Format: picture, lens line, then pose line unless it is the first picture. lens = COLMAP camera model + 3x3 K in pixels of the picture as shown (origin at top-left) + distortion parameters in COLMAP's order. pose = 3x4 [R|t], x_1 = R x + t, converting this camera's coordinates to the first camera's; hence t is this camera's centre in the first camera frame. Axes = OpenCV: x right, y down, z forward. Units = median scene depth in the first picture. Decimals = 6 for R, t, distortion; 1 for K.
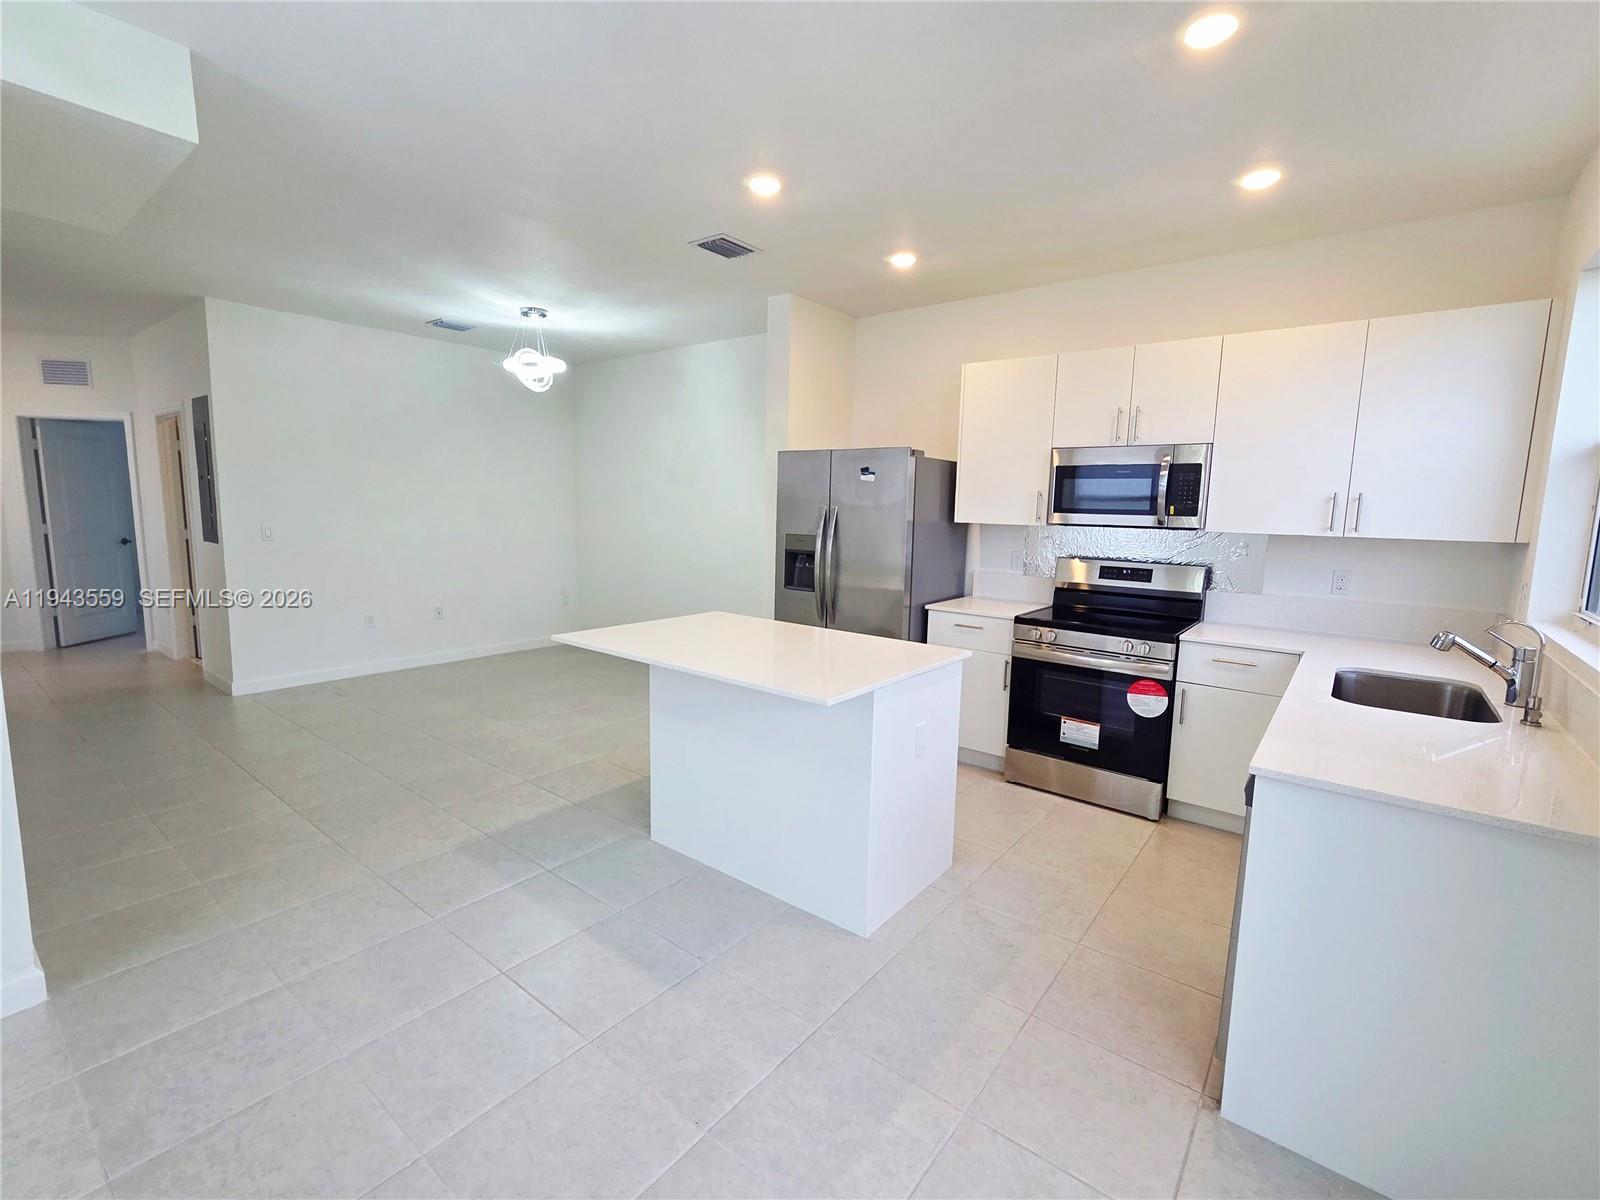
lens RADIAL K [[719.1, 0, 797.5], [0, 719.1, 596.3], [0, 0, 1]] dist [-0.001660, 0.000277]
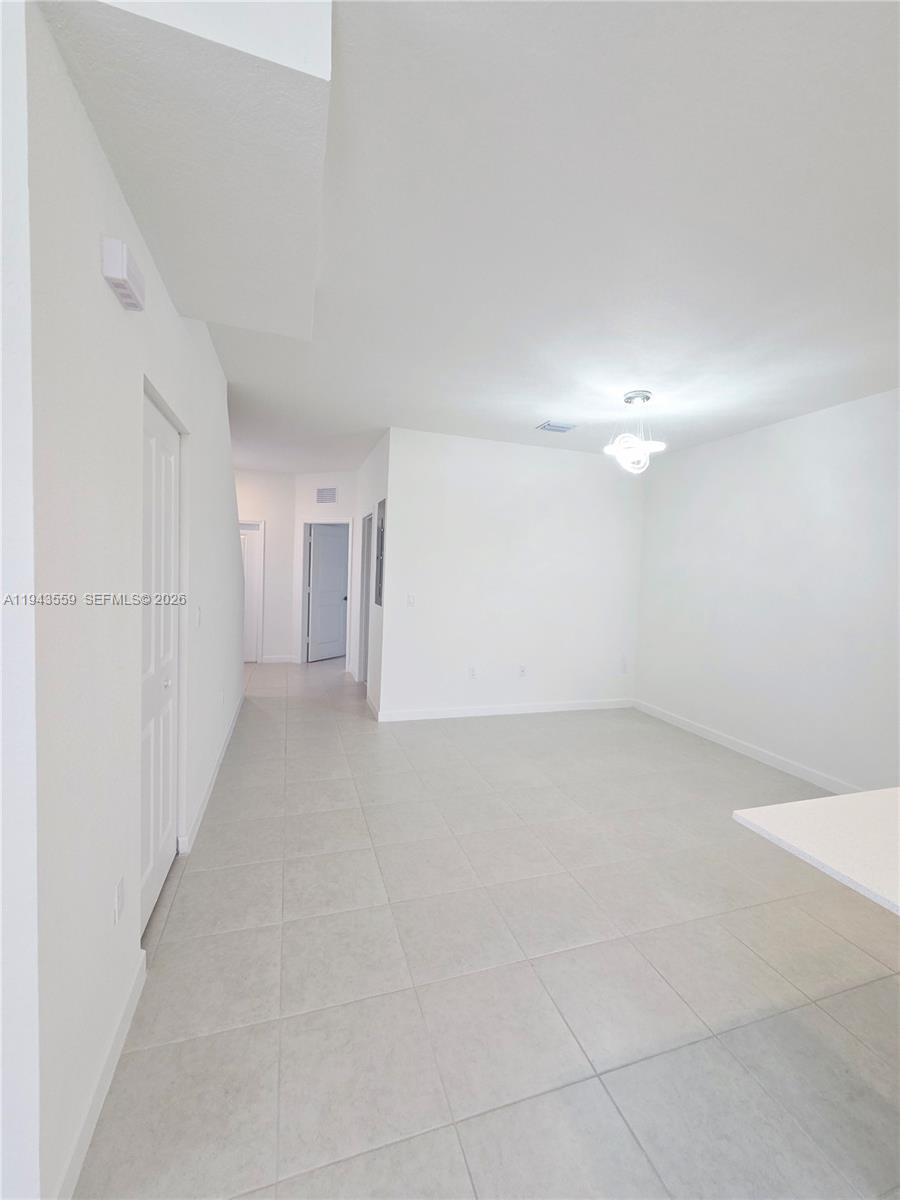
lens RADIAL K [[485.1, 0, 450.8], [0, 485.1, 598.5], [0, 0, 1]] dist [-0.000807, -0.000028]
pose [[0.832416, 0.044001, -0.552401, -0.184635], [-0.091920, 0.993997, -0.059338, -0.043778], [0.546474, 0.100170, 0.831464, 0.295680]]
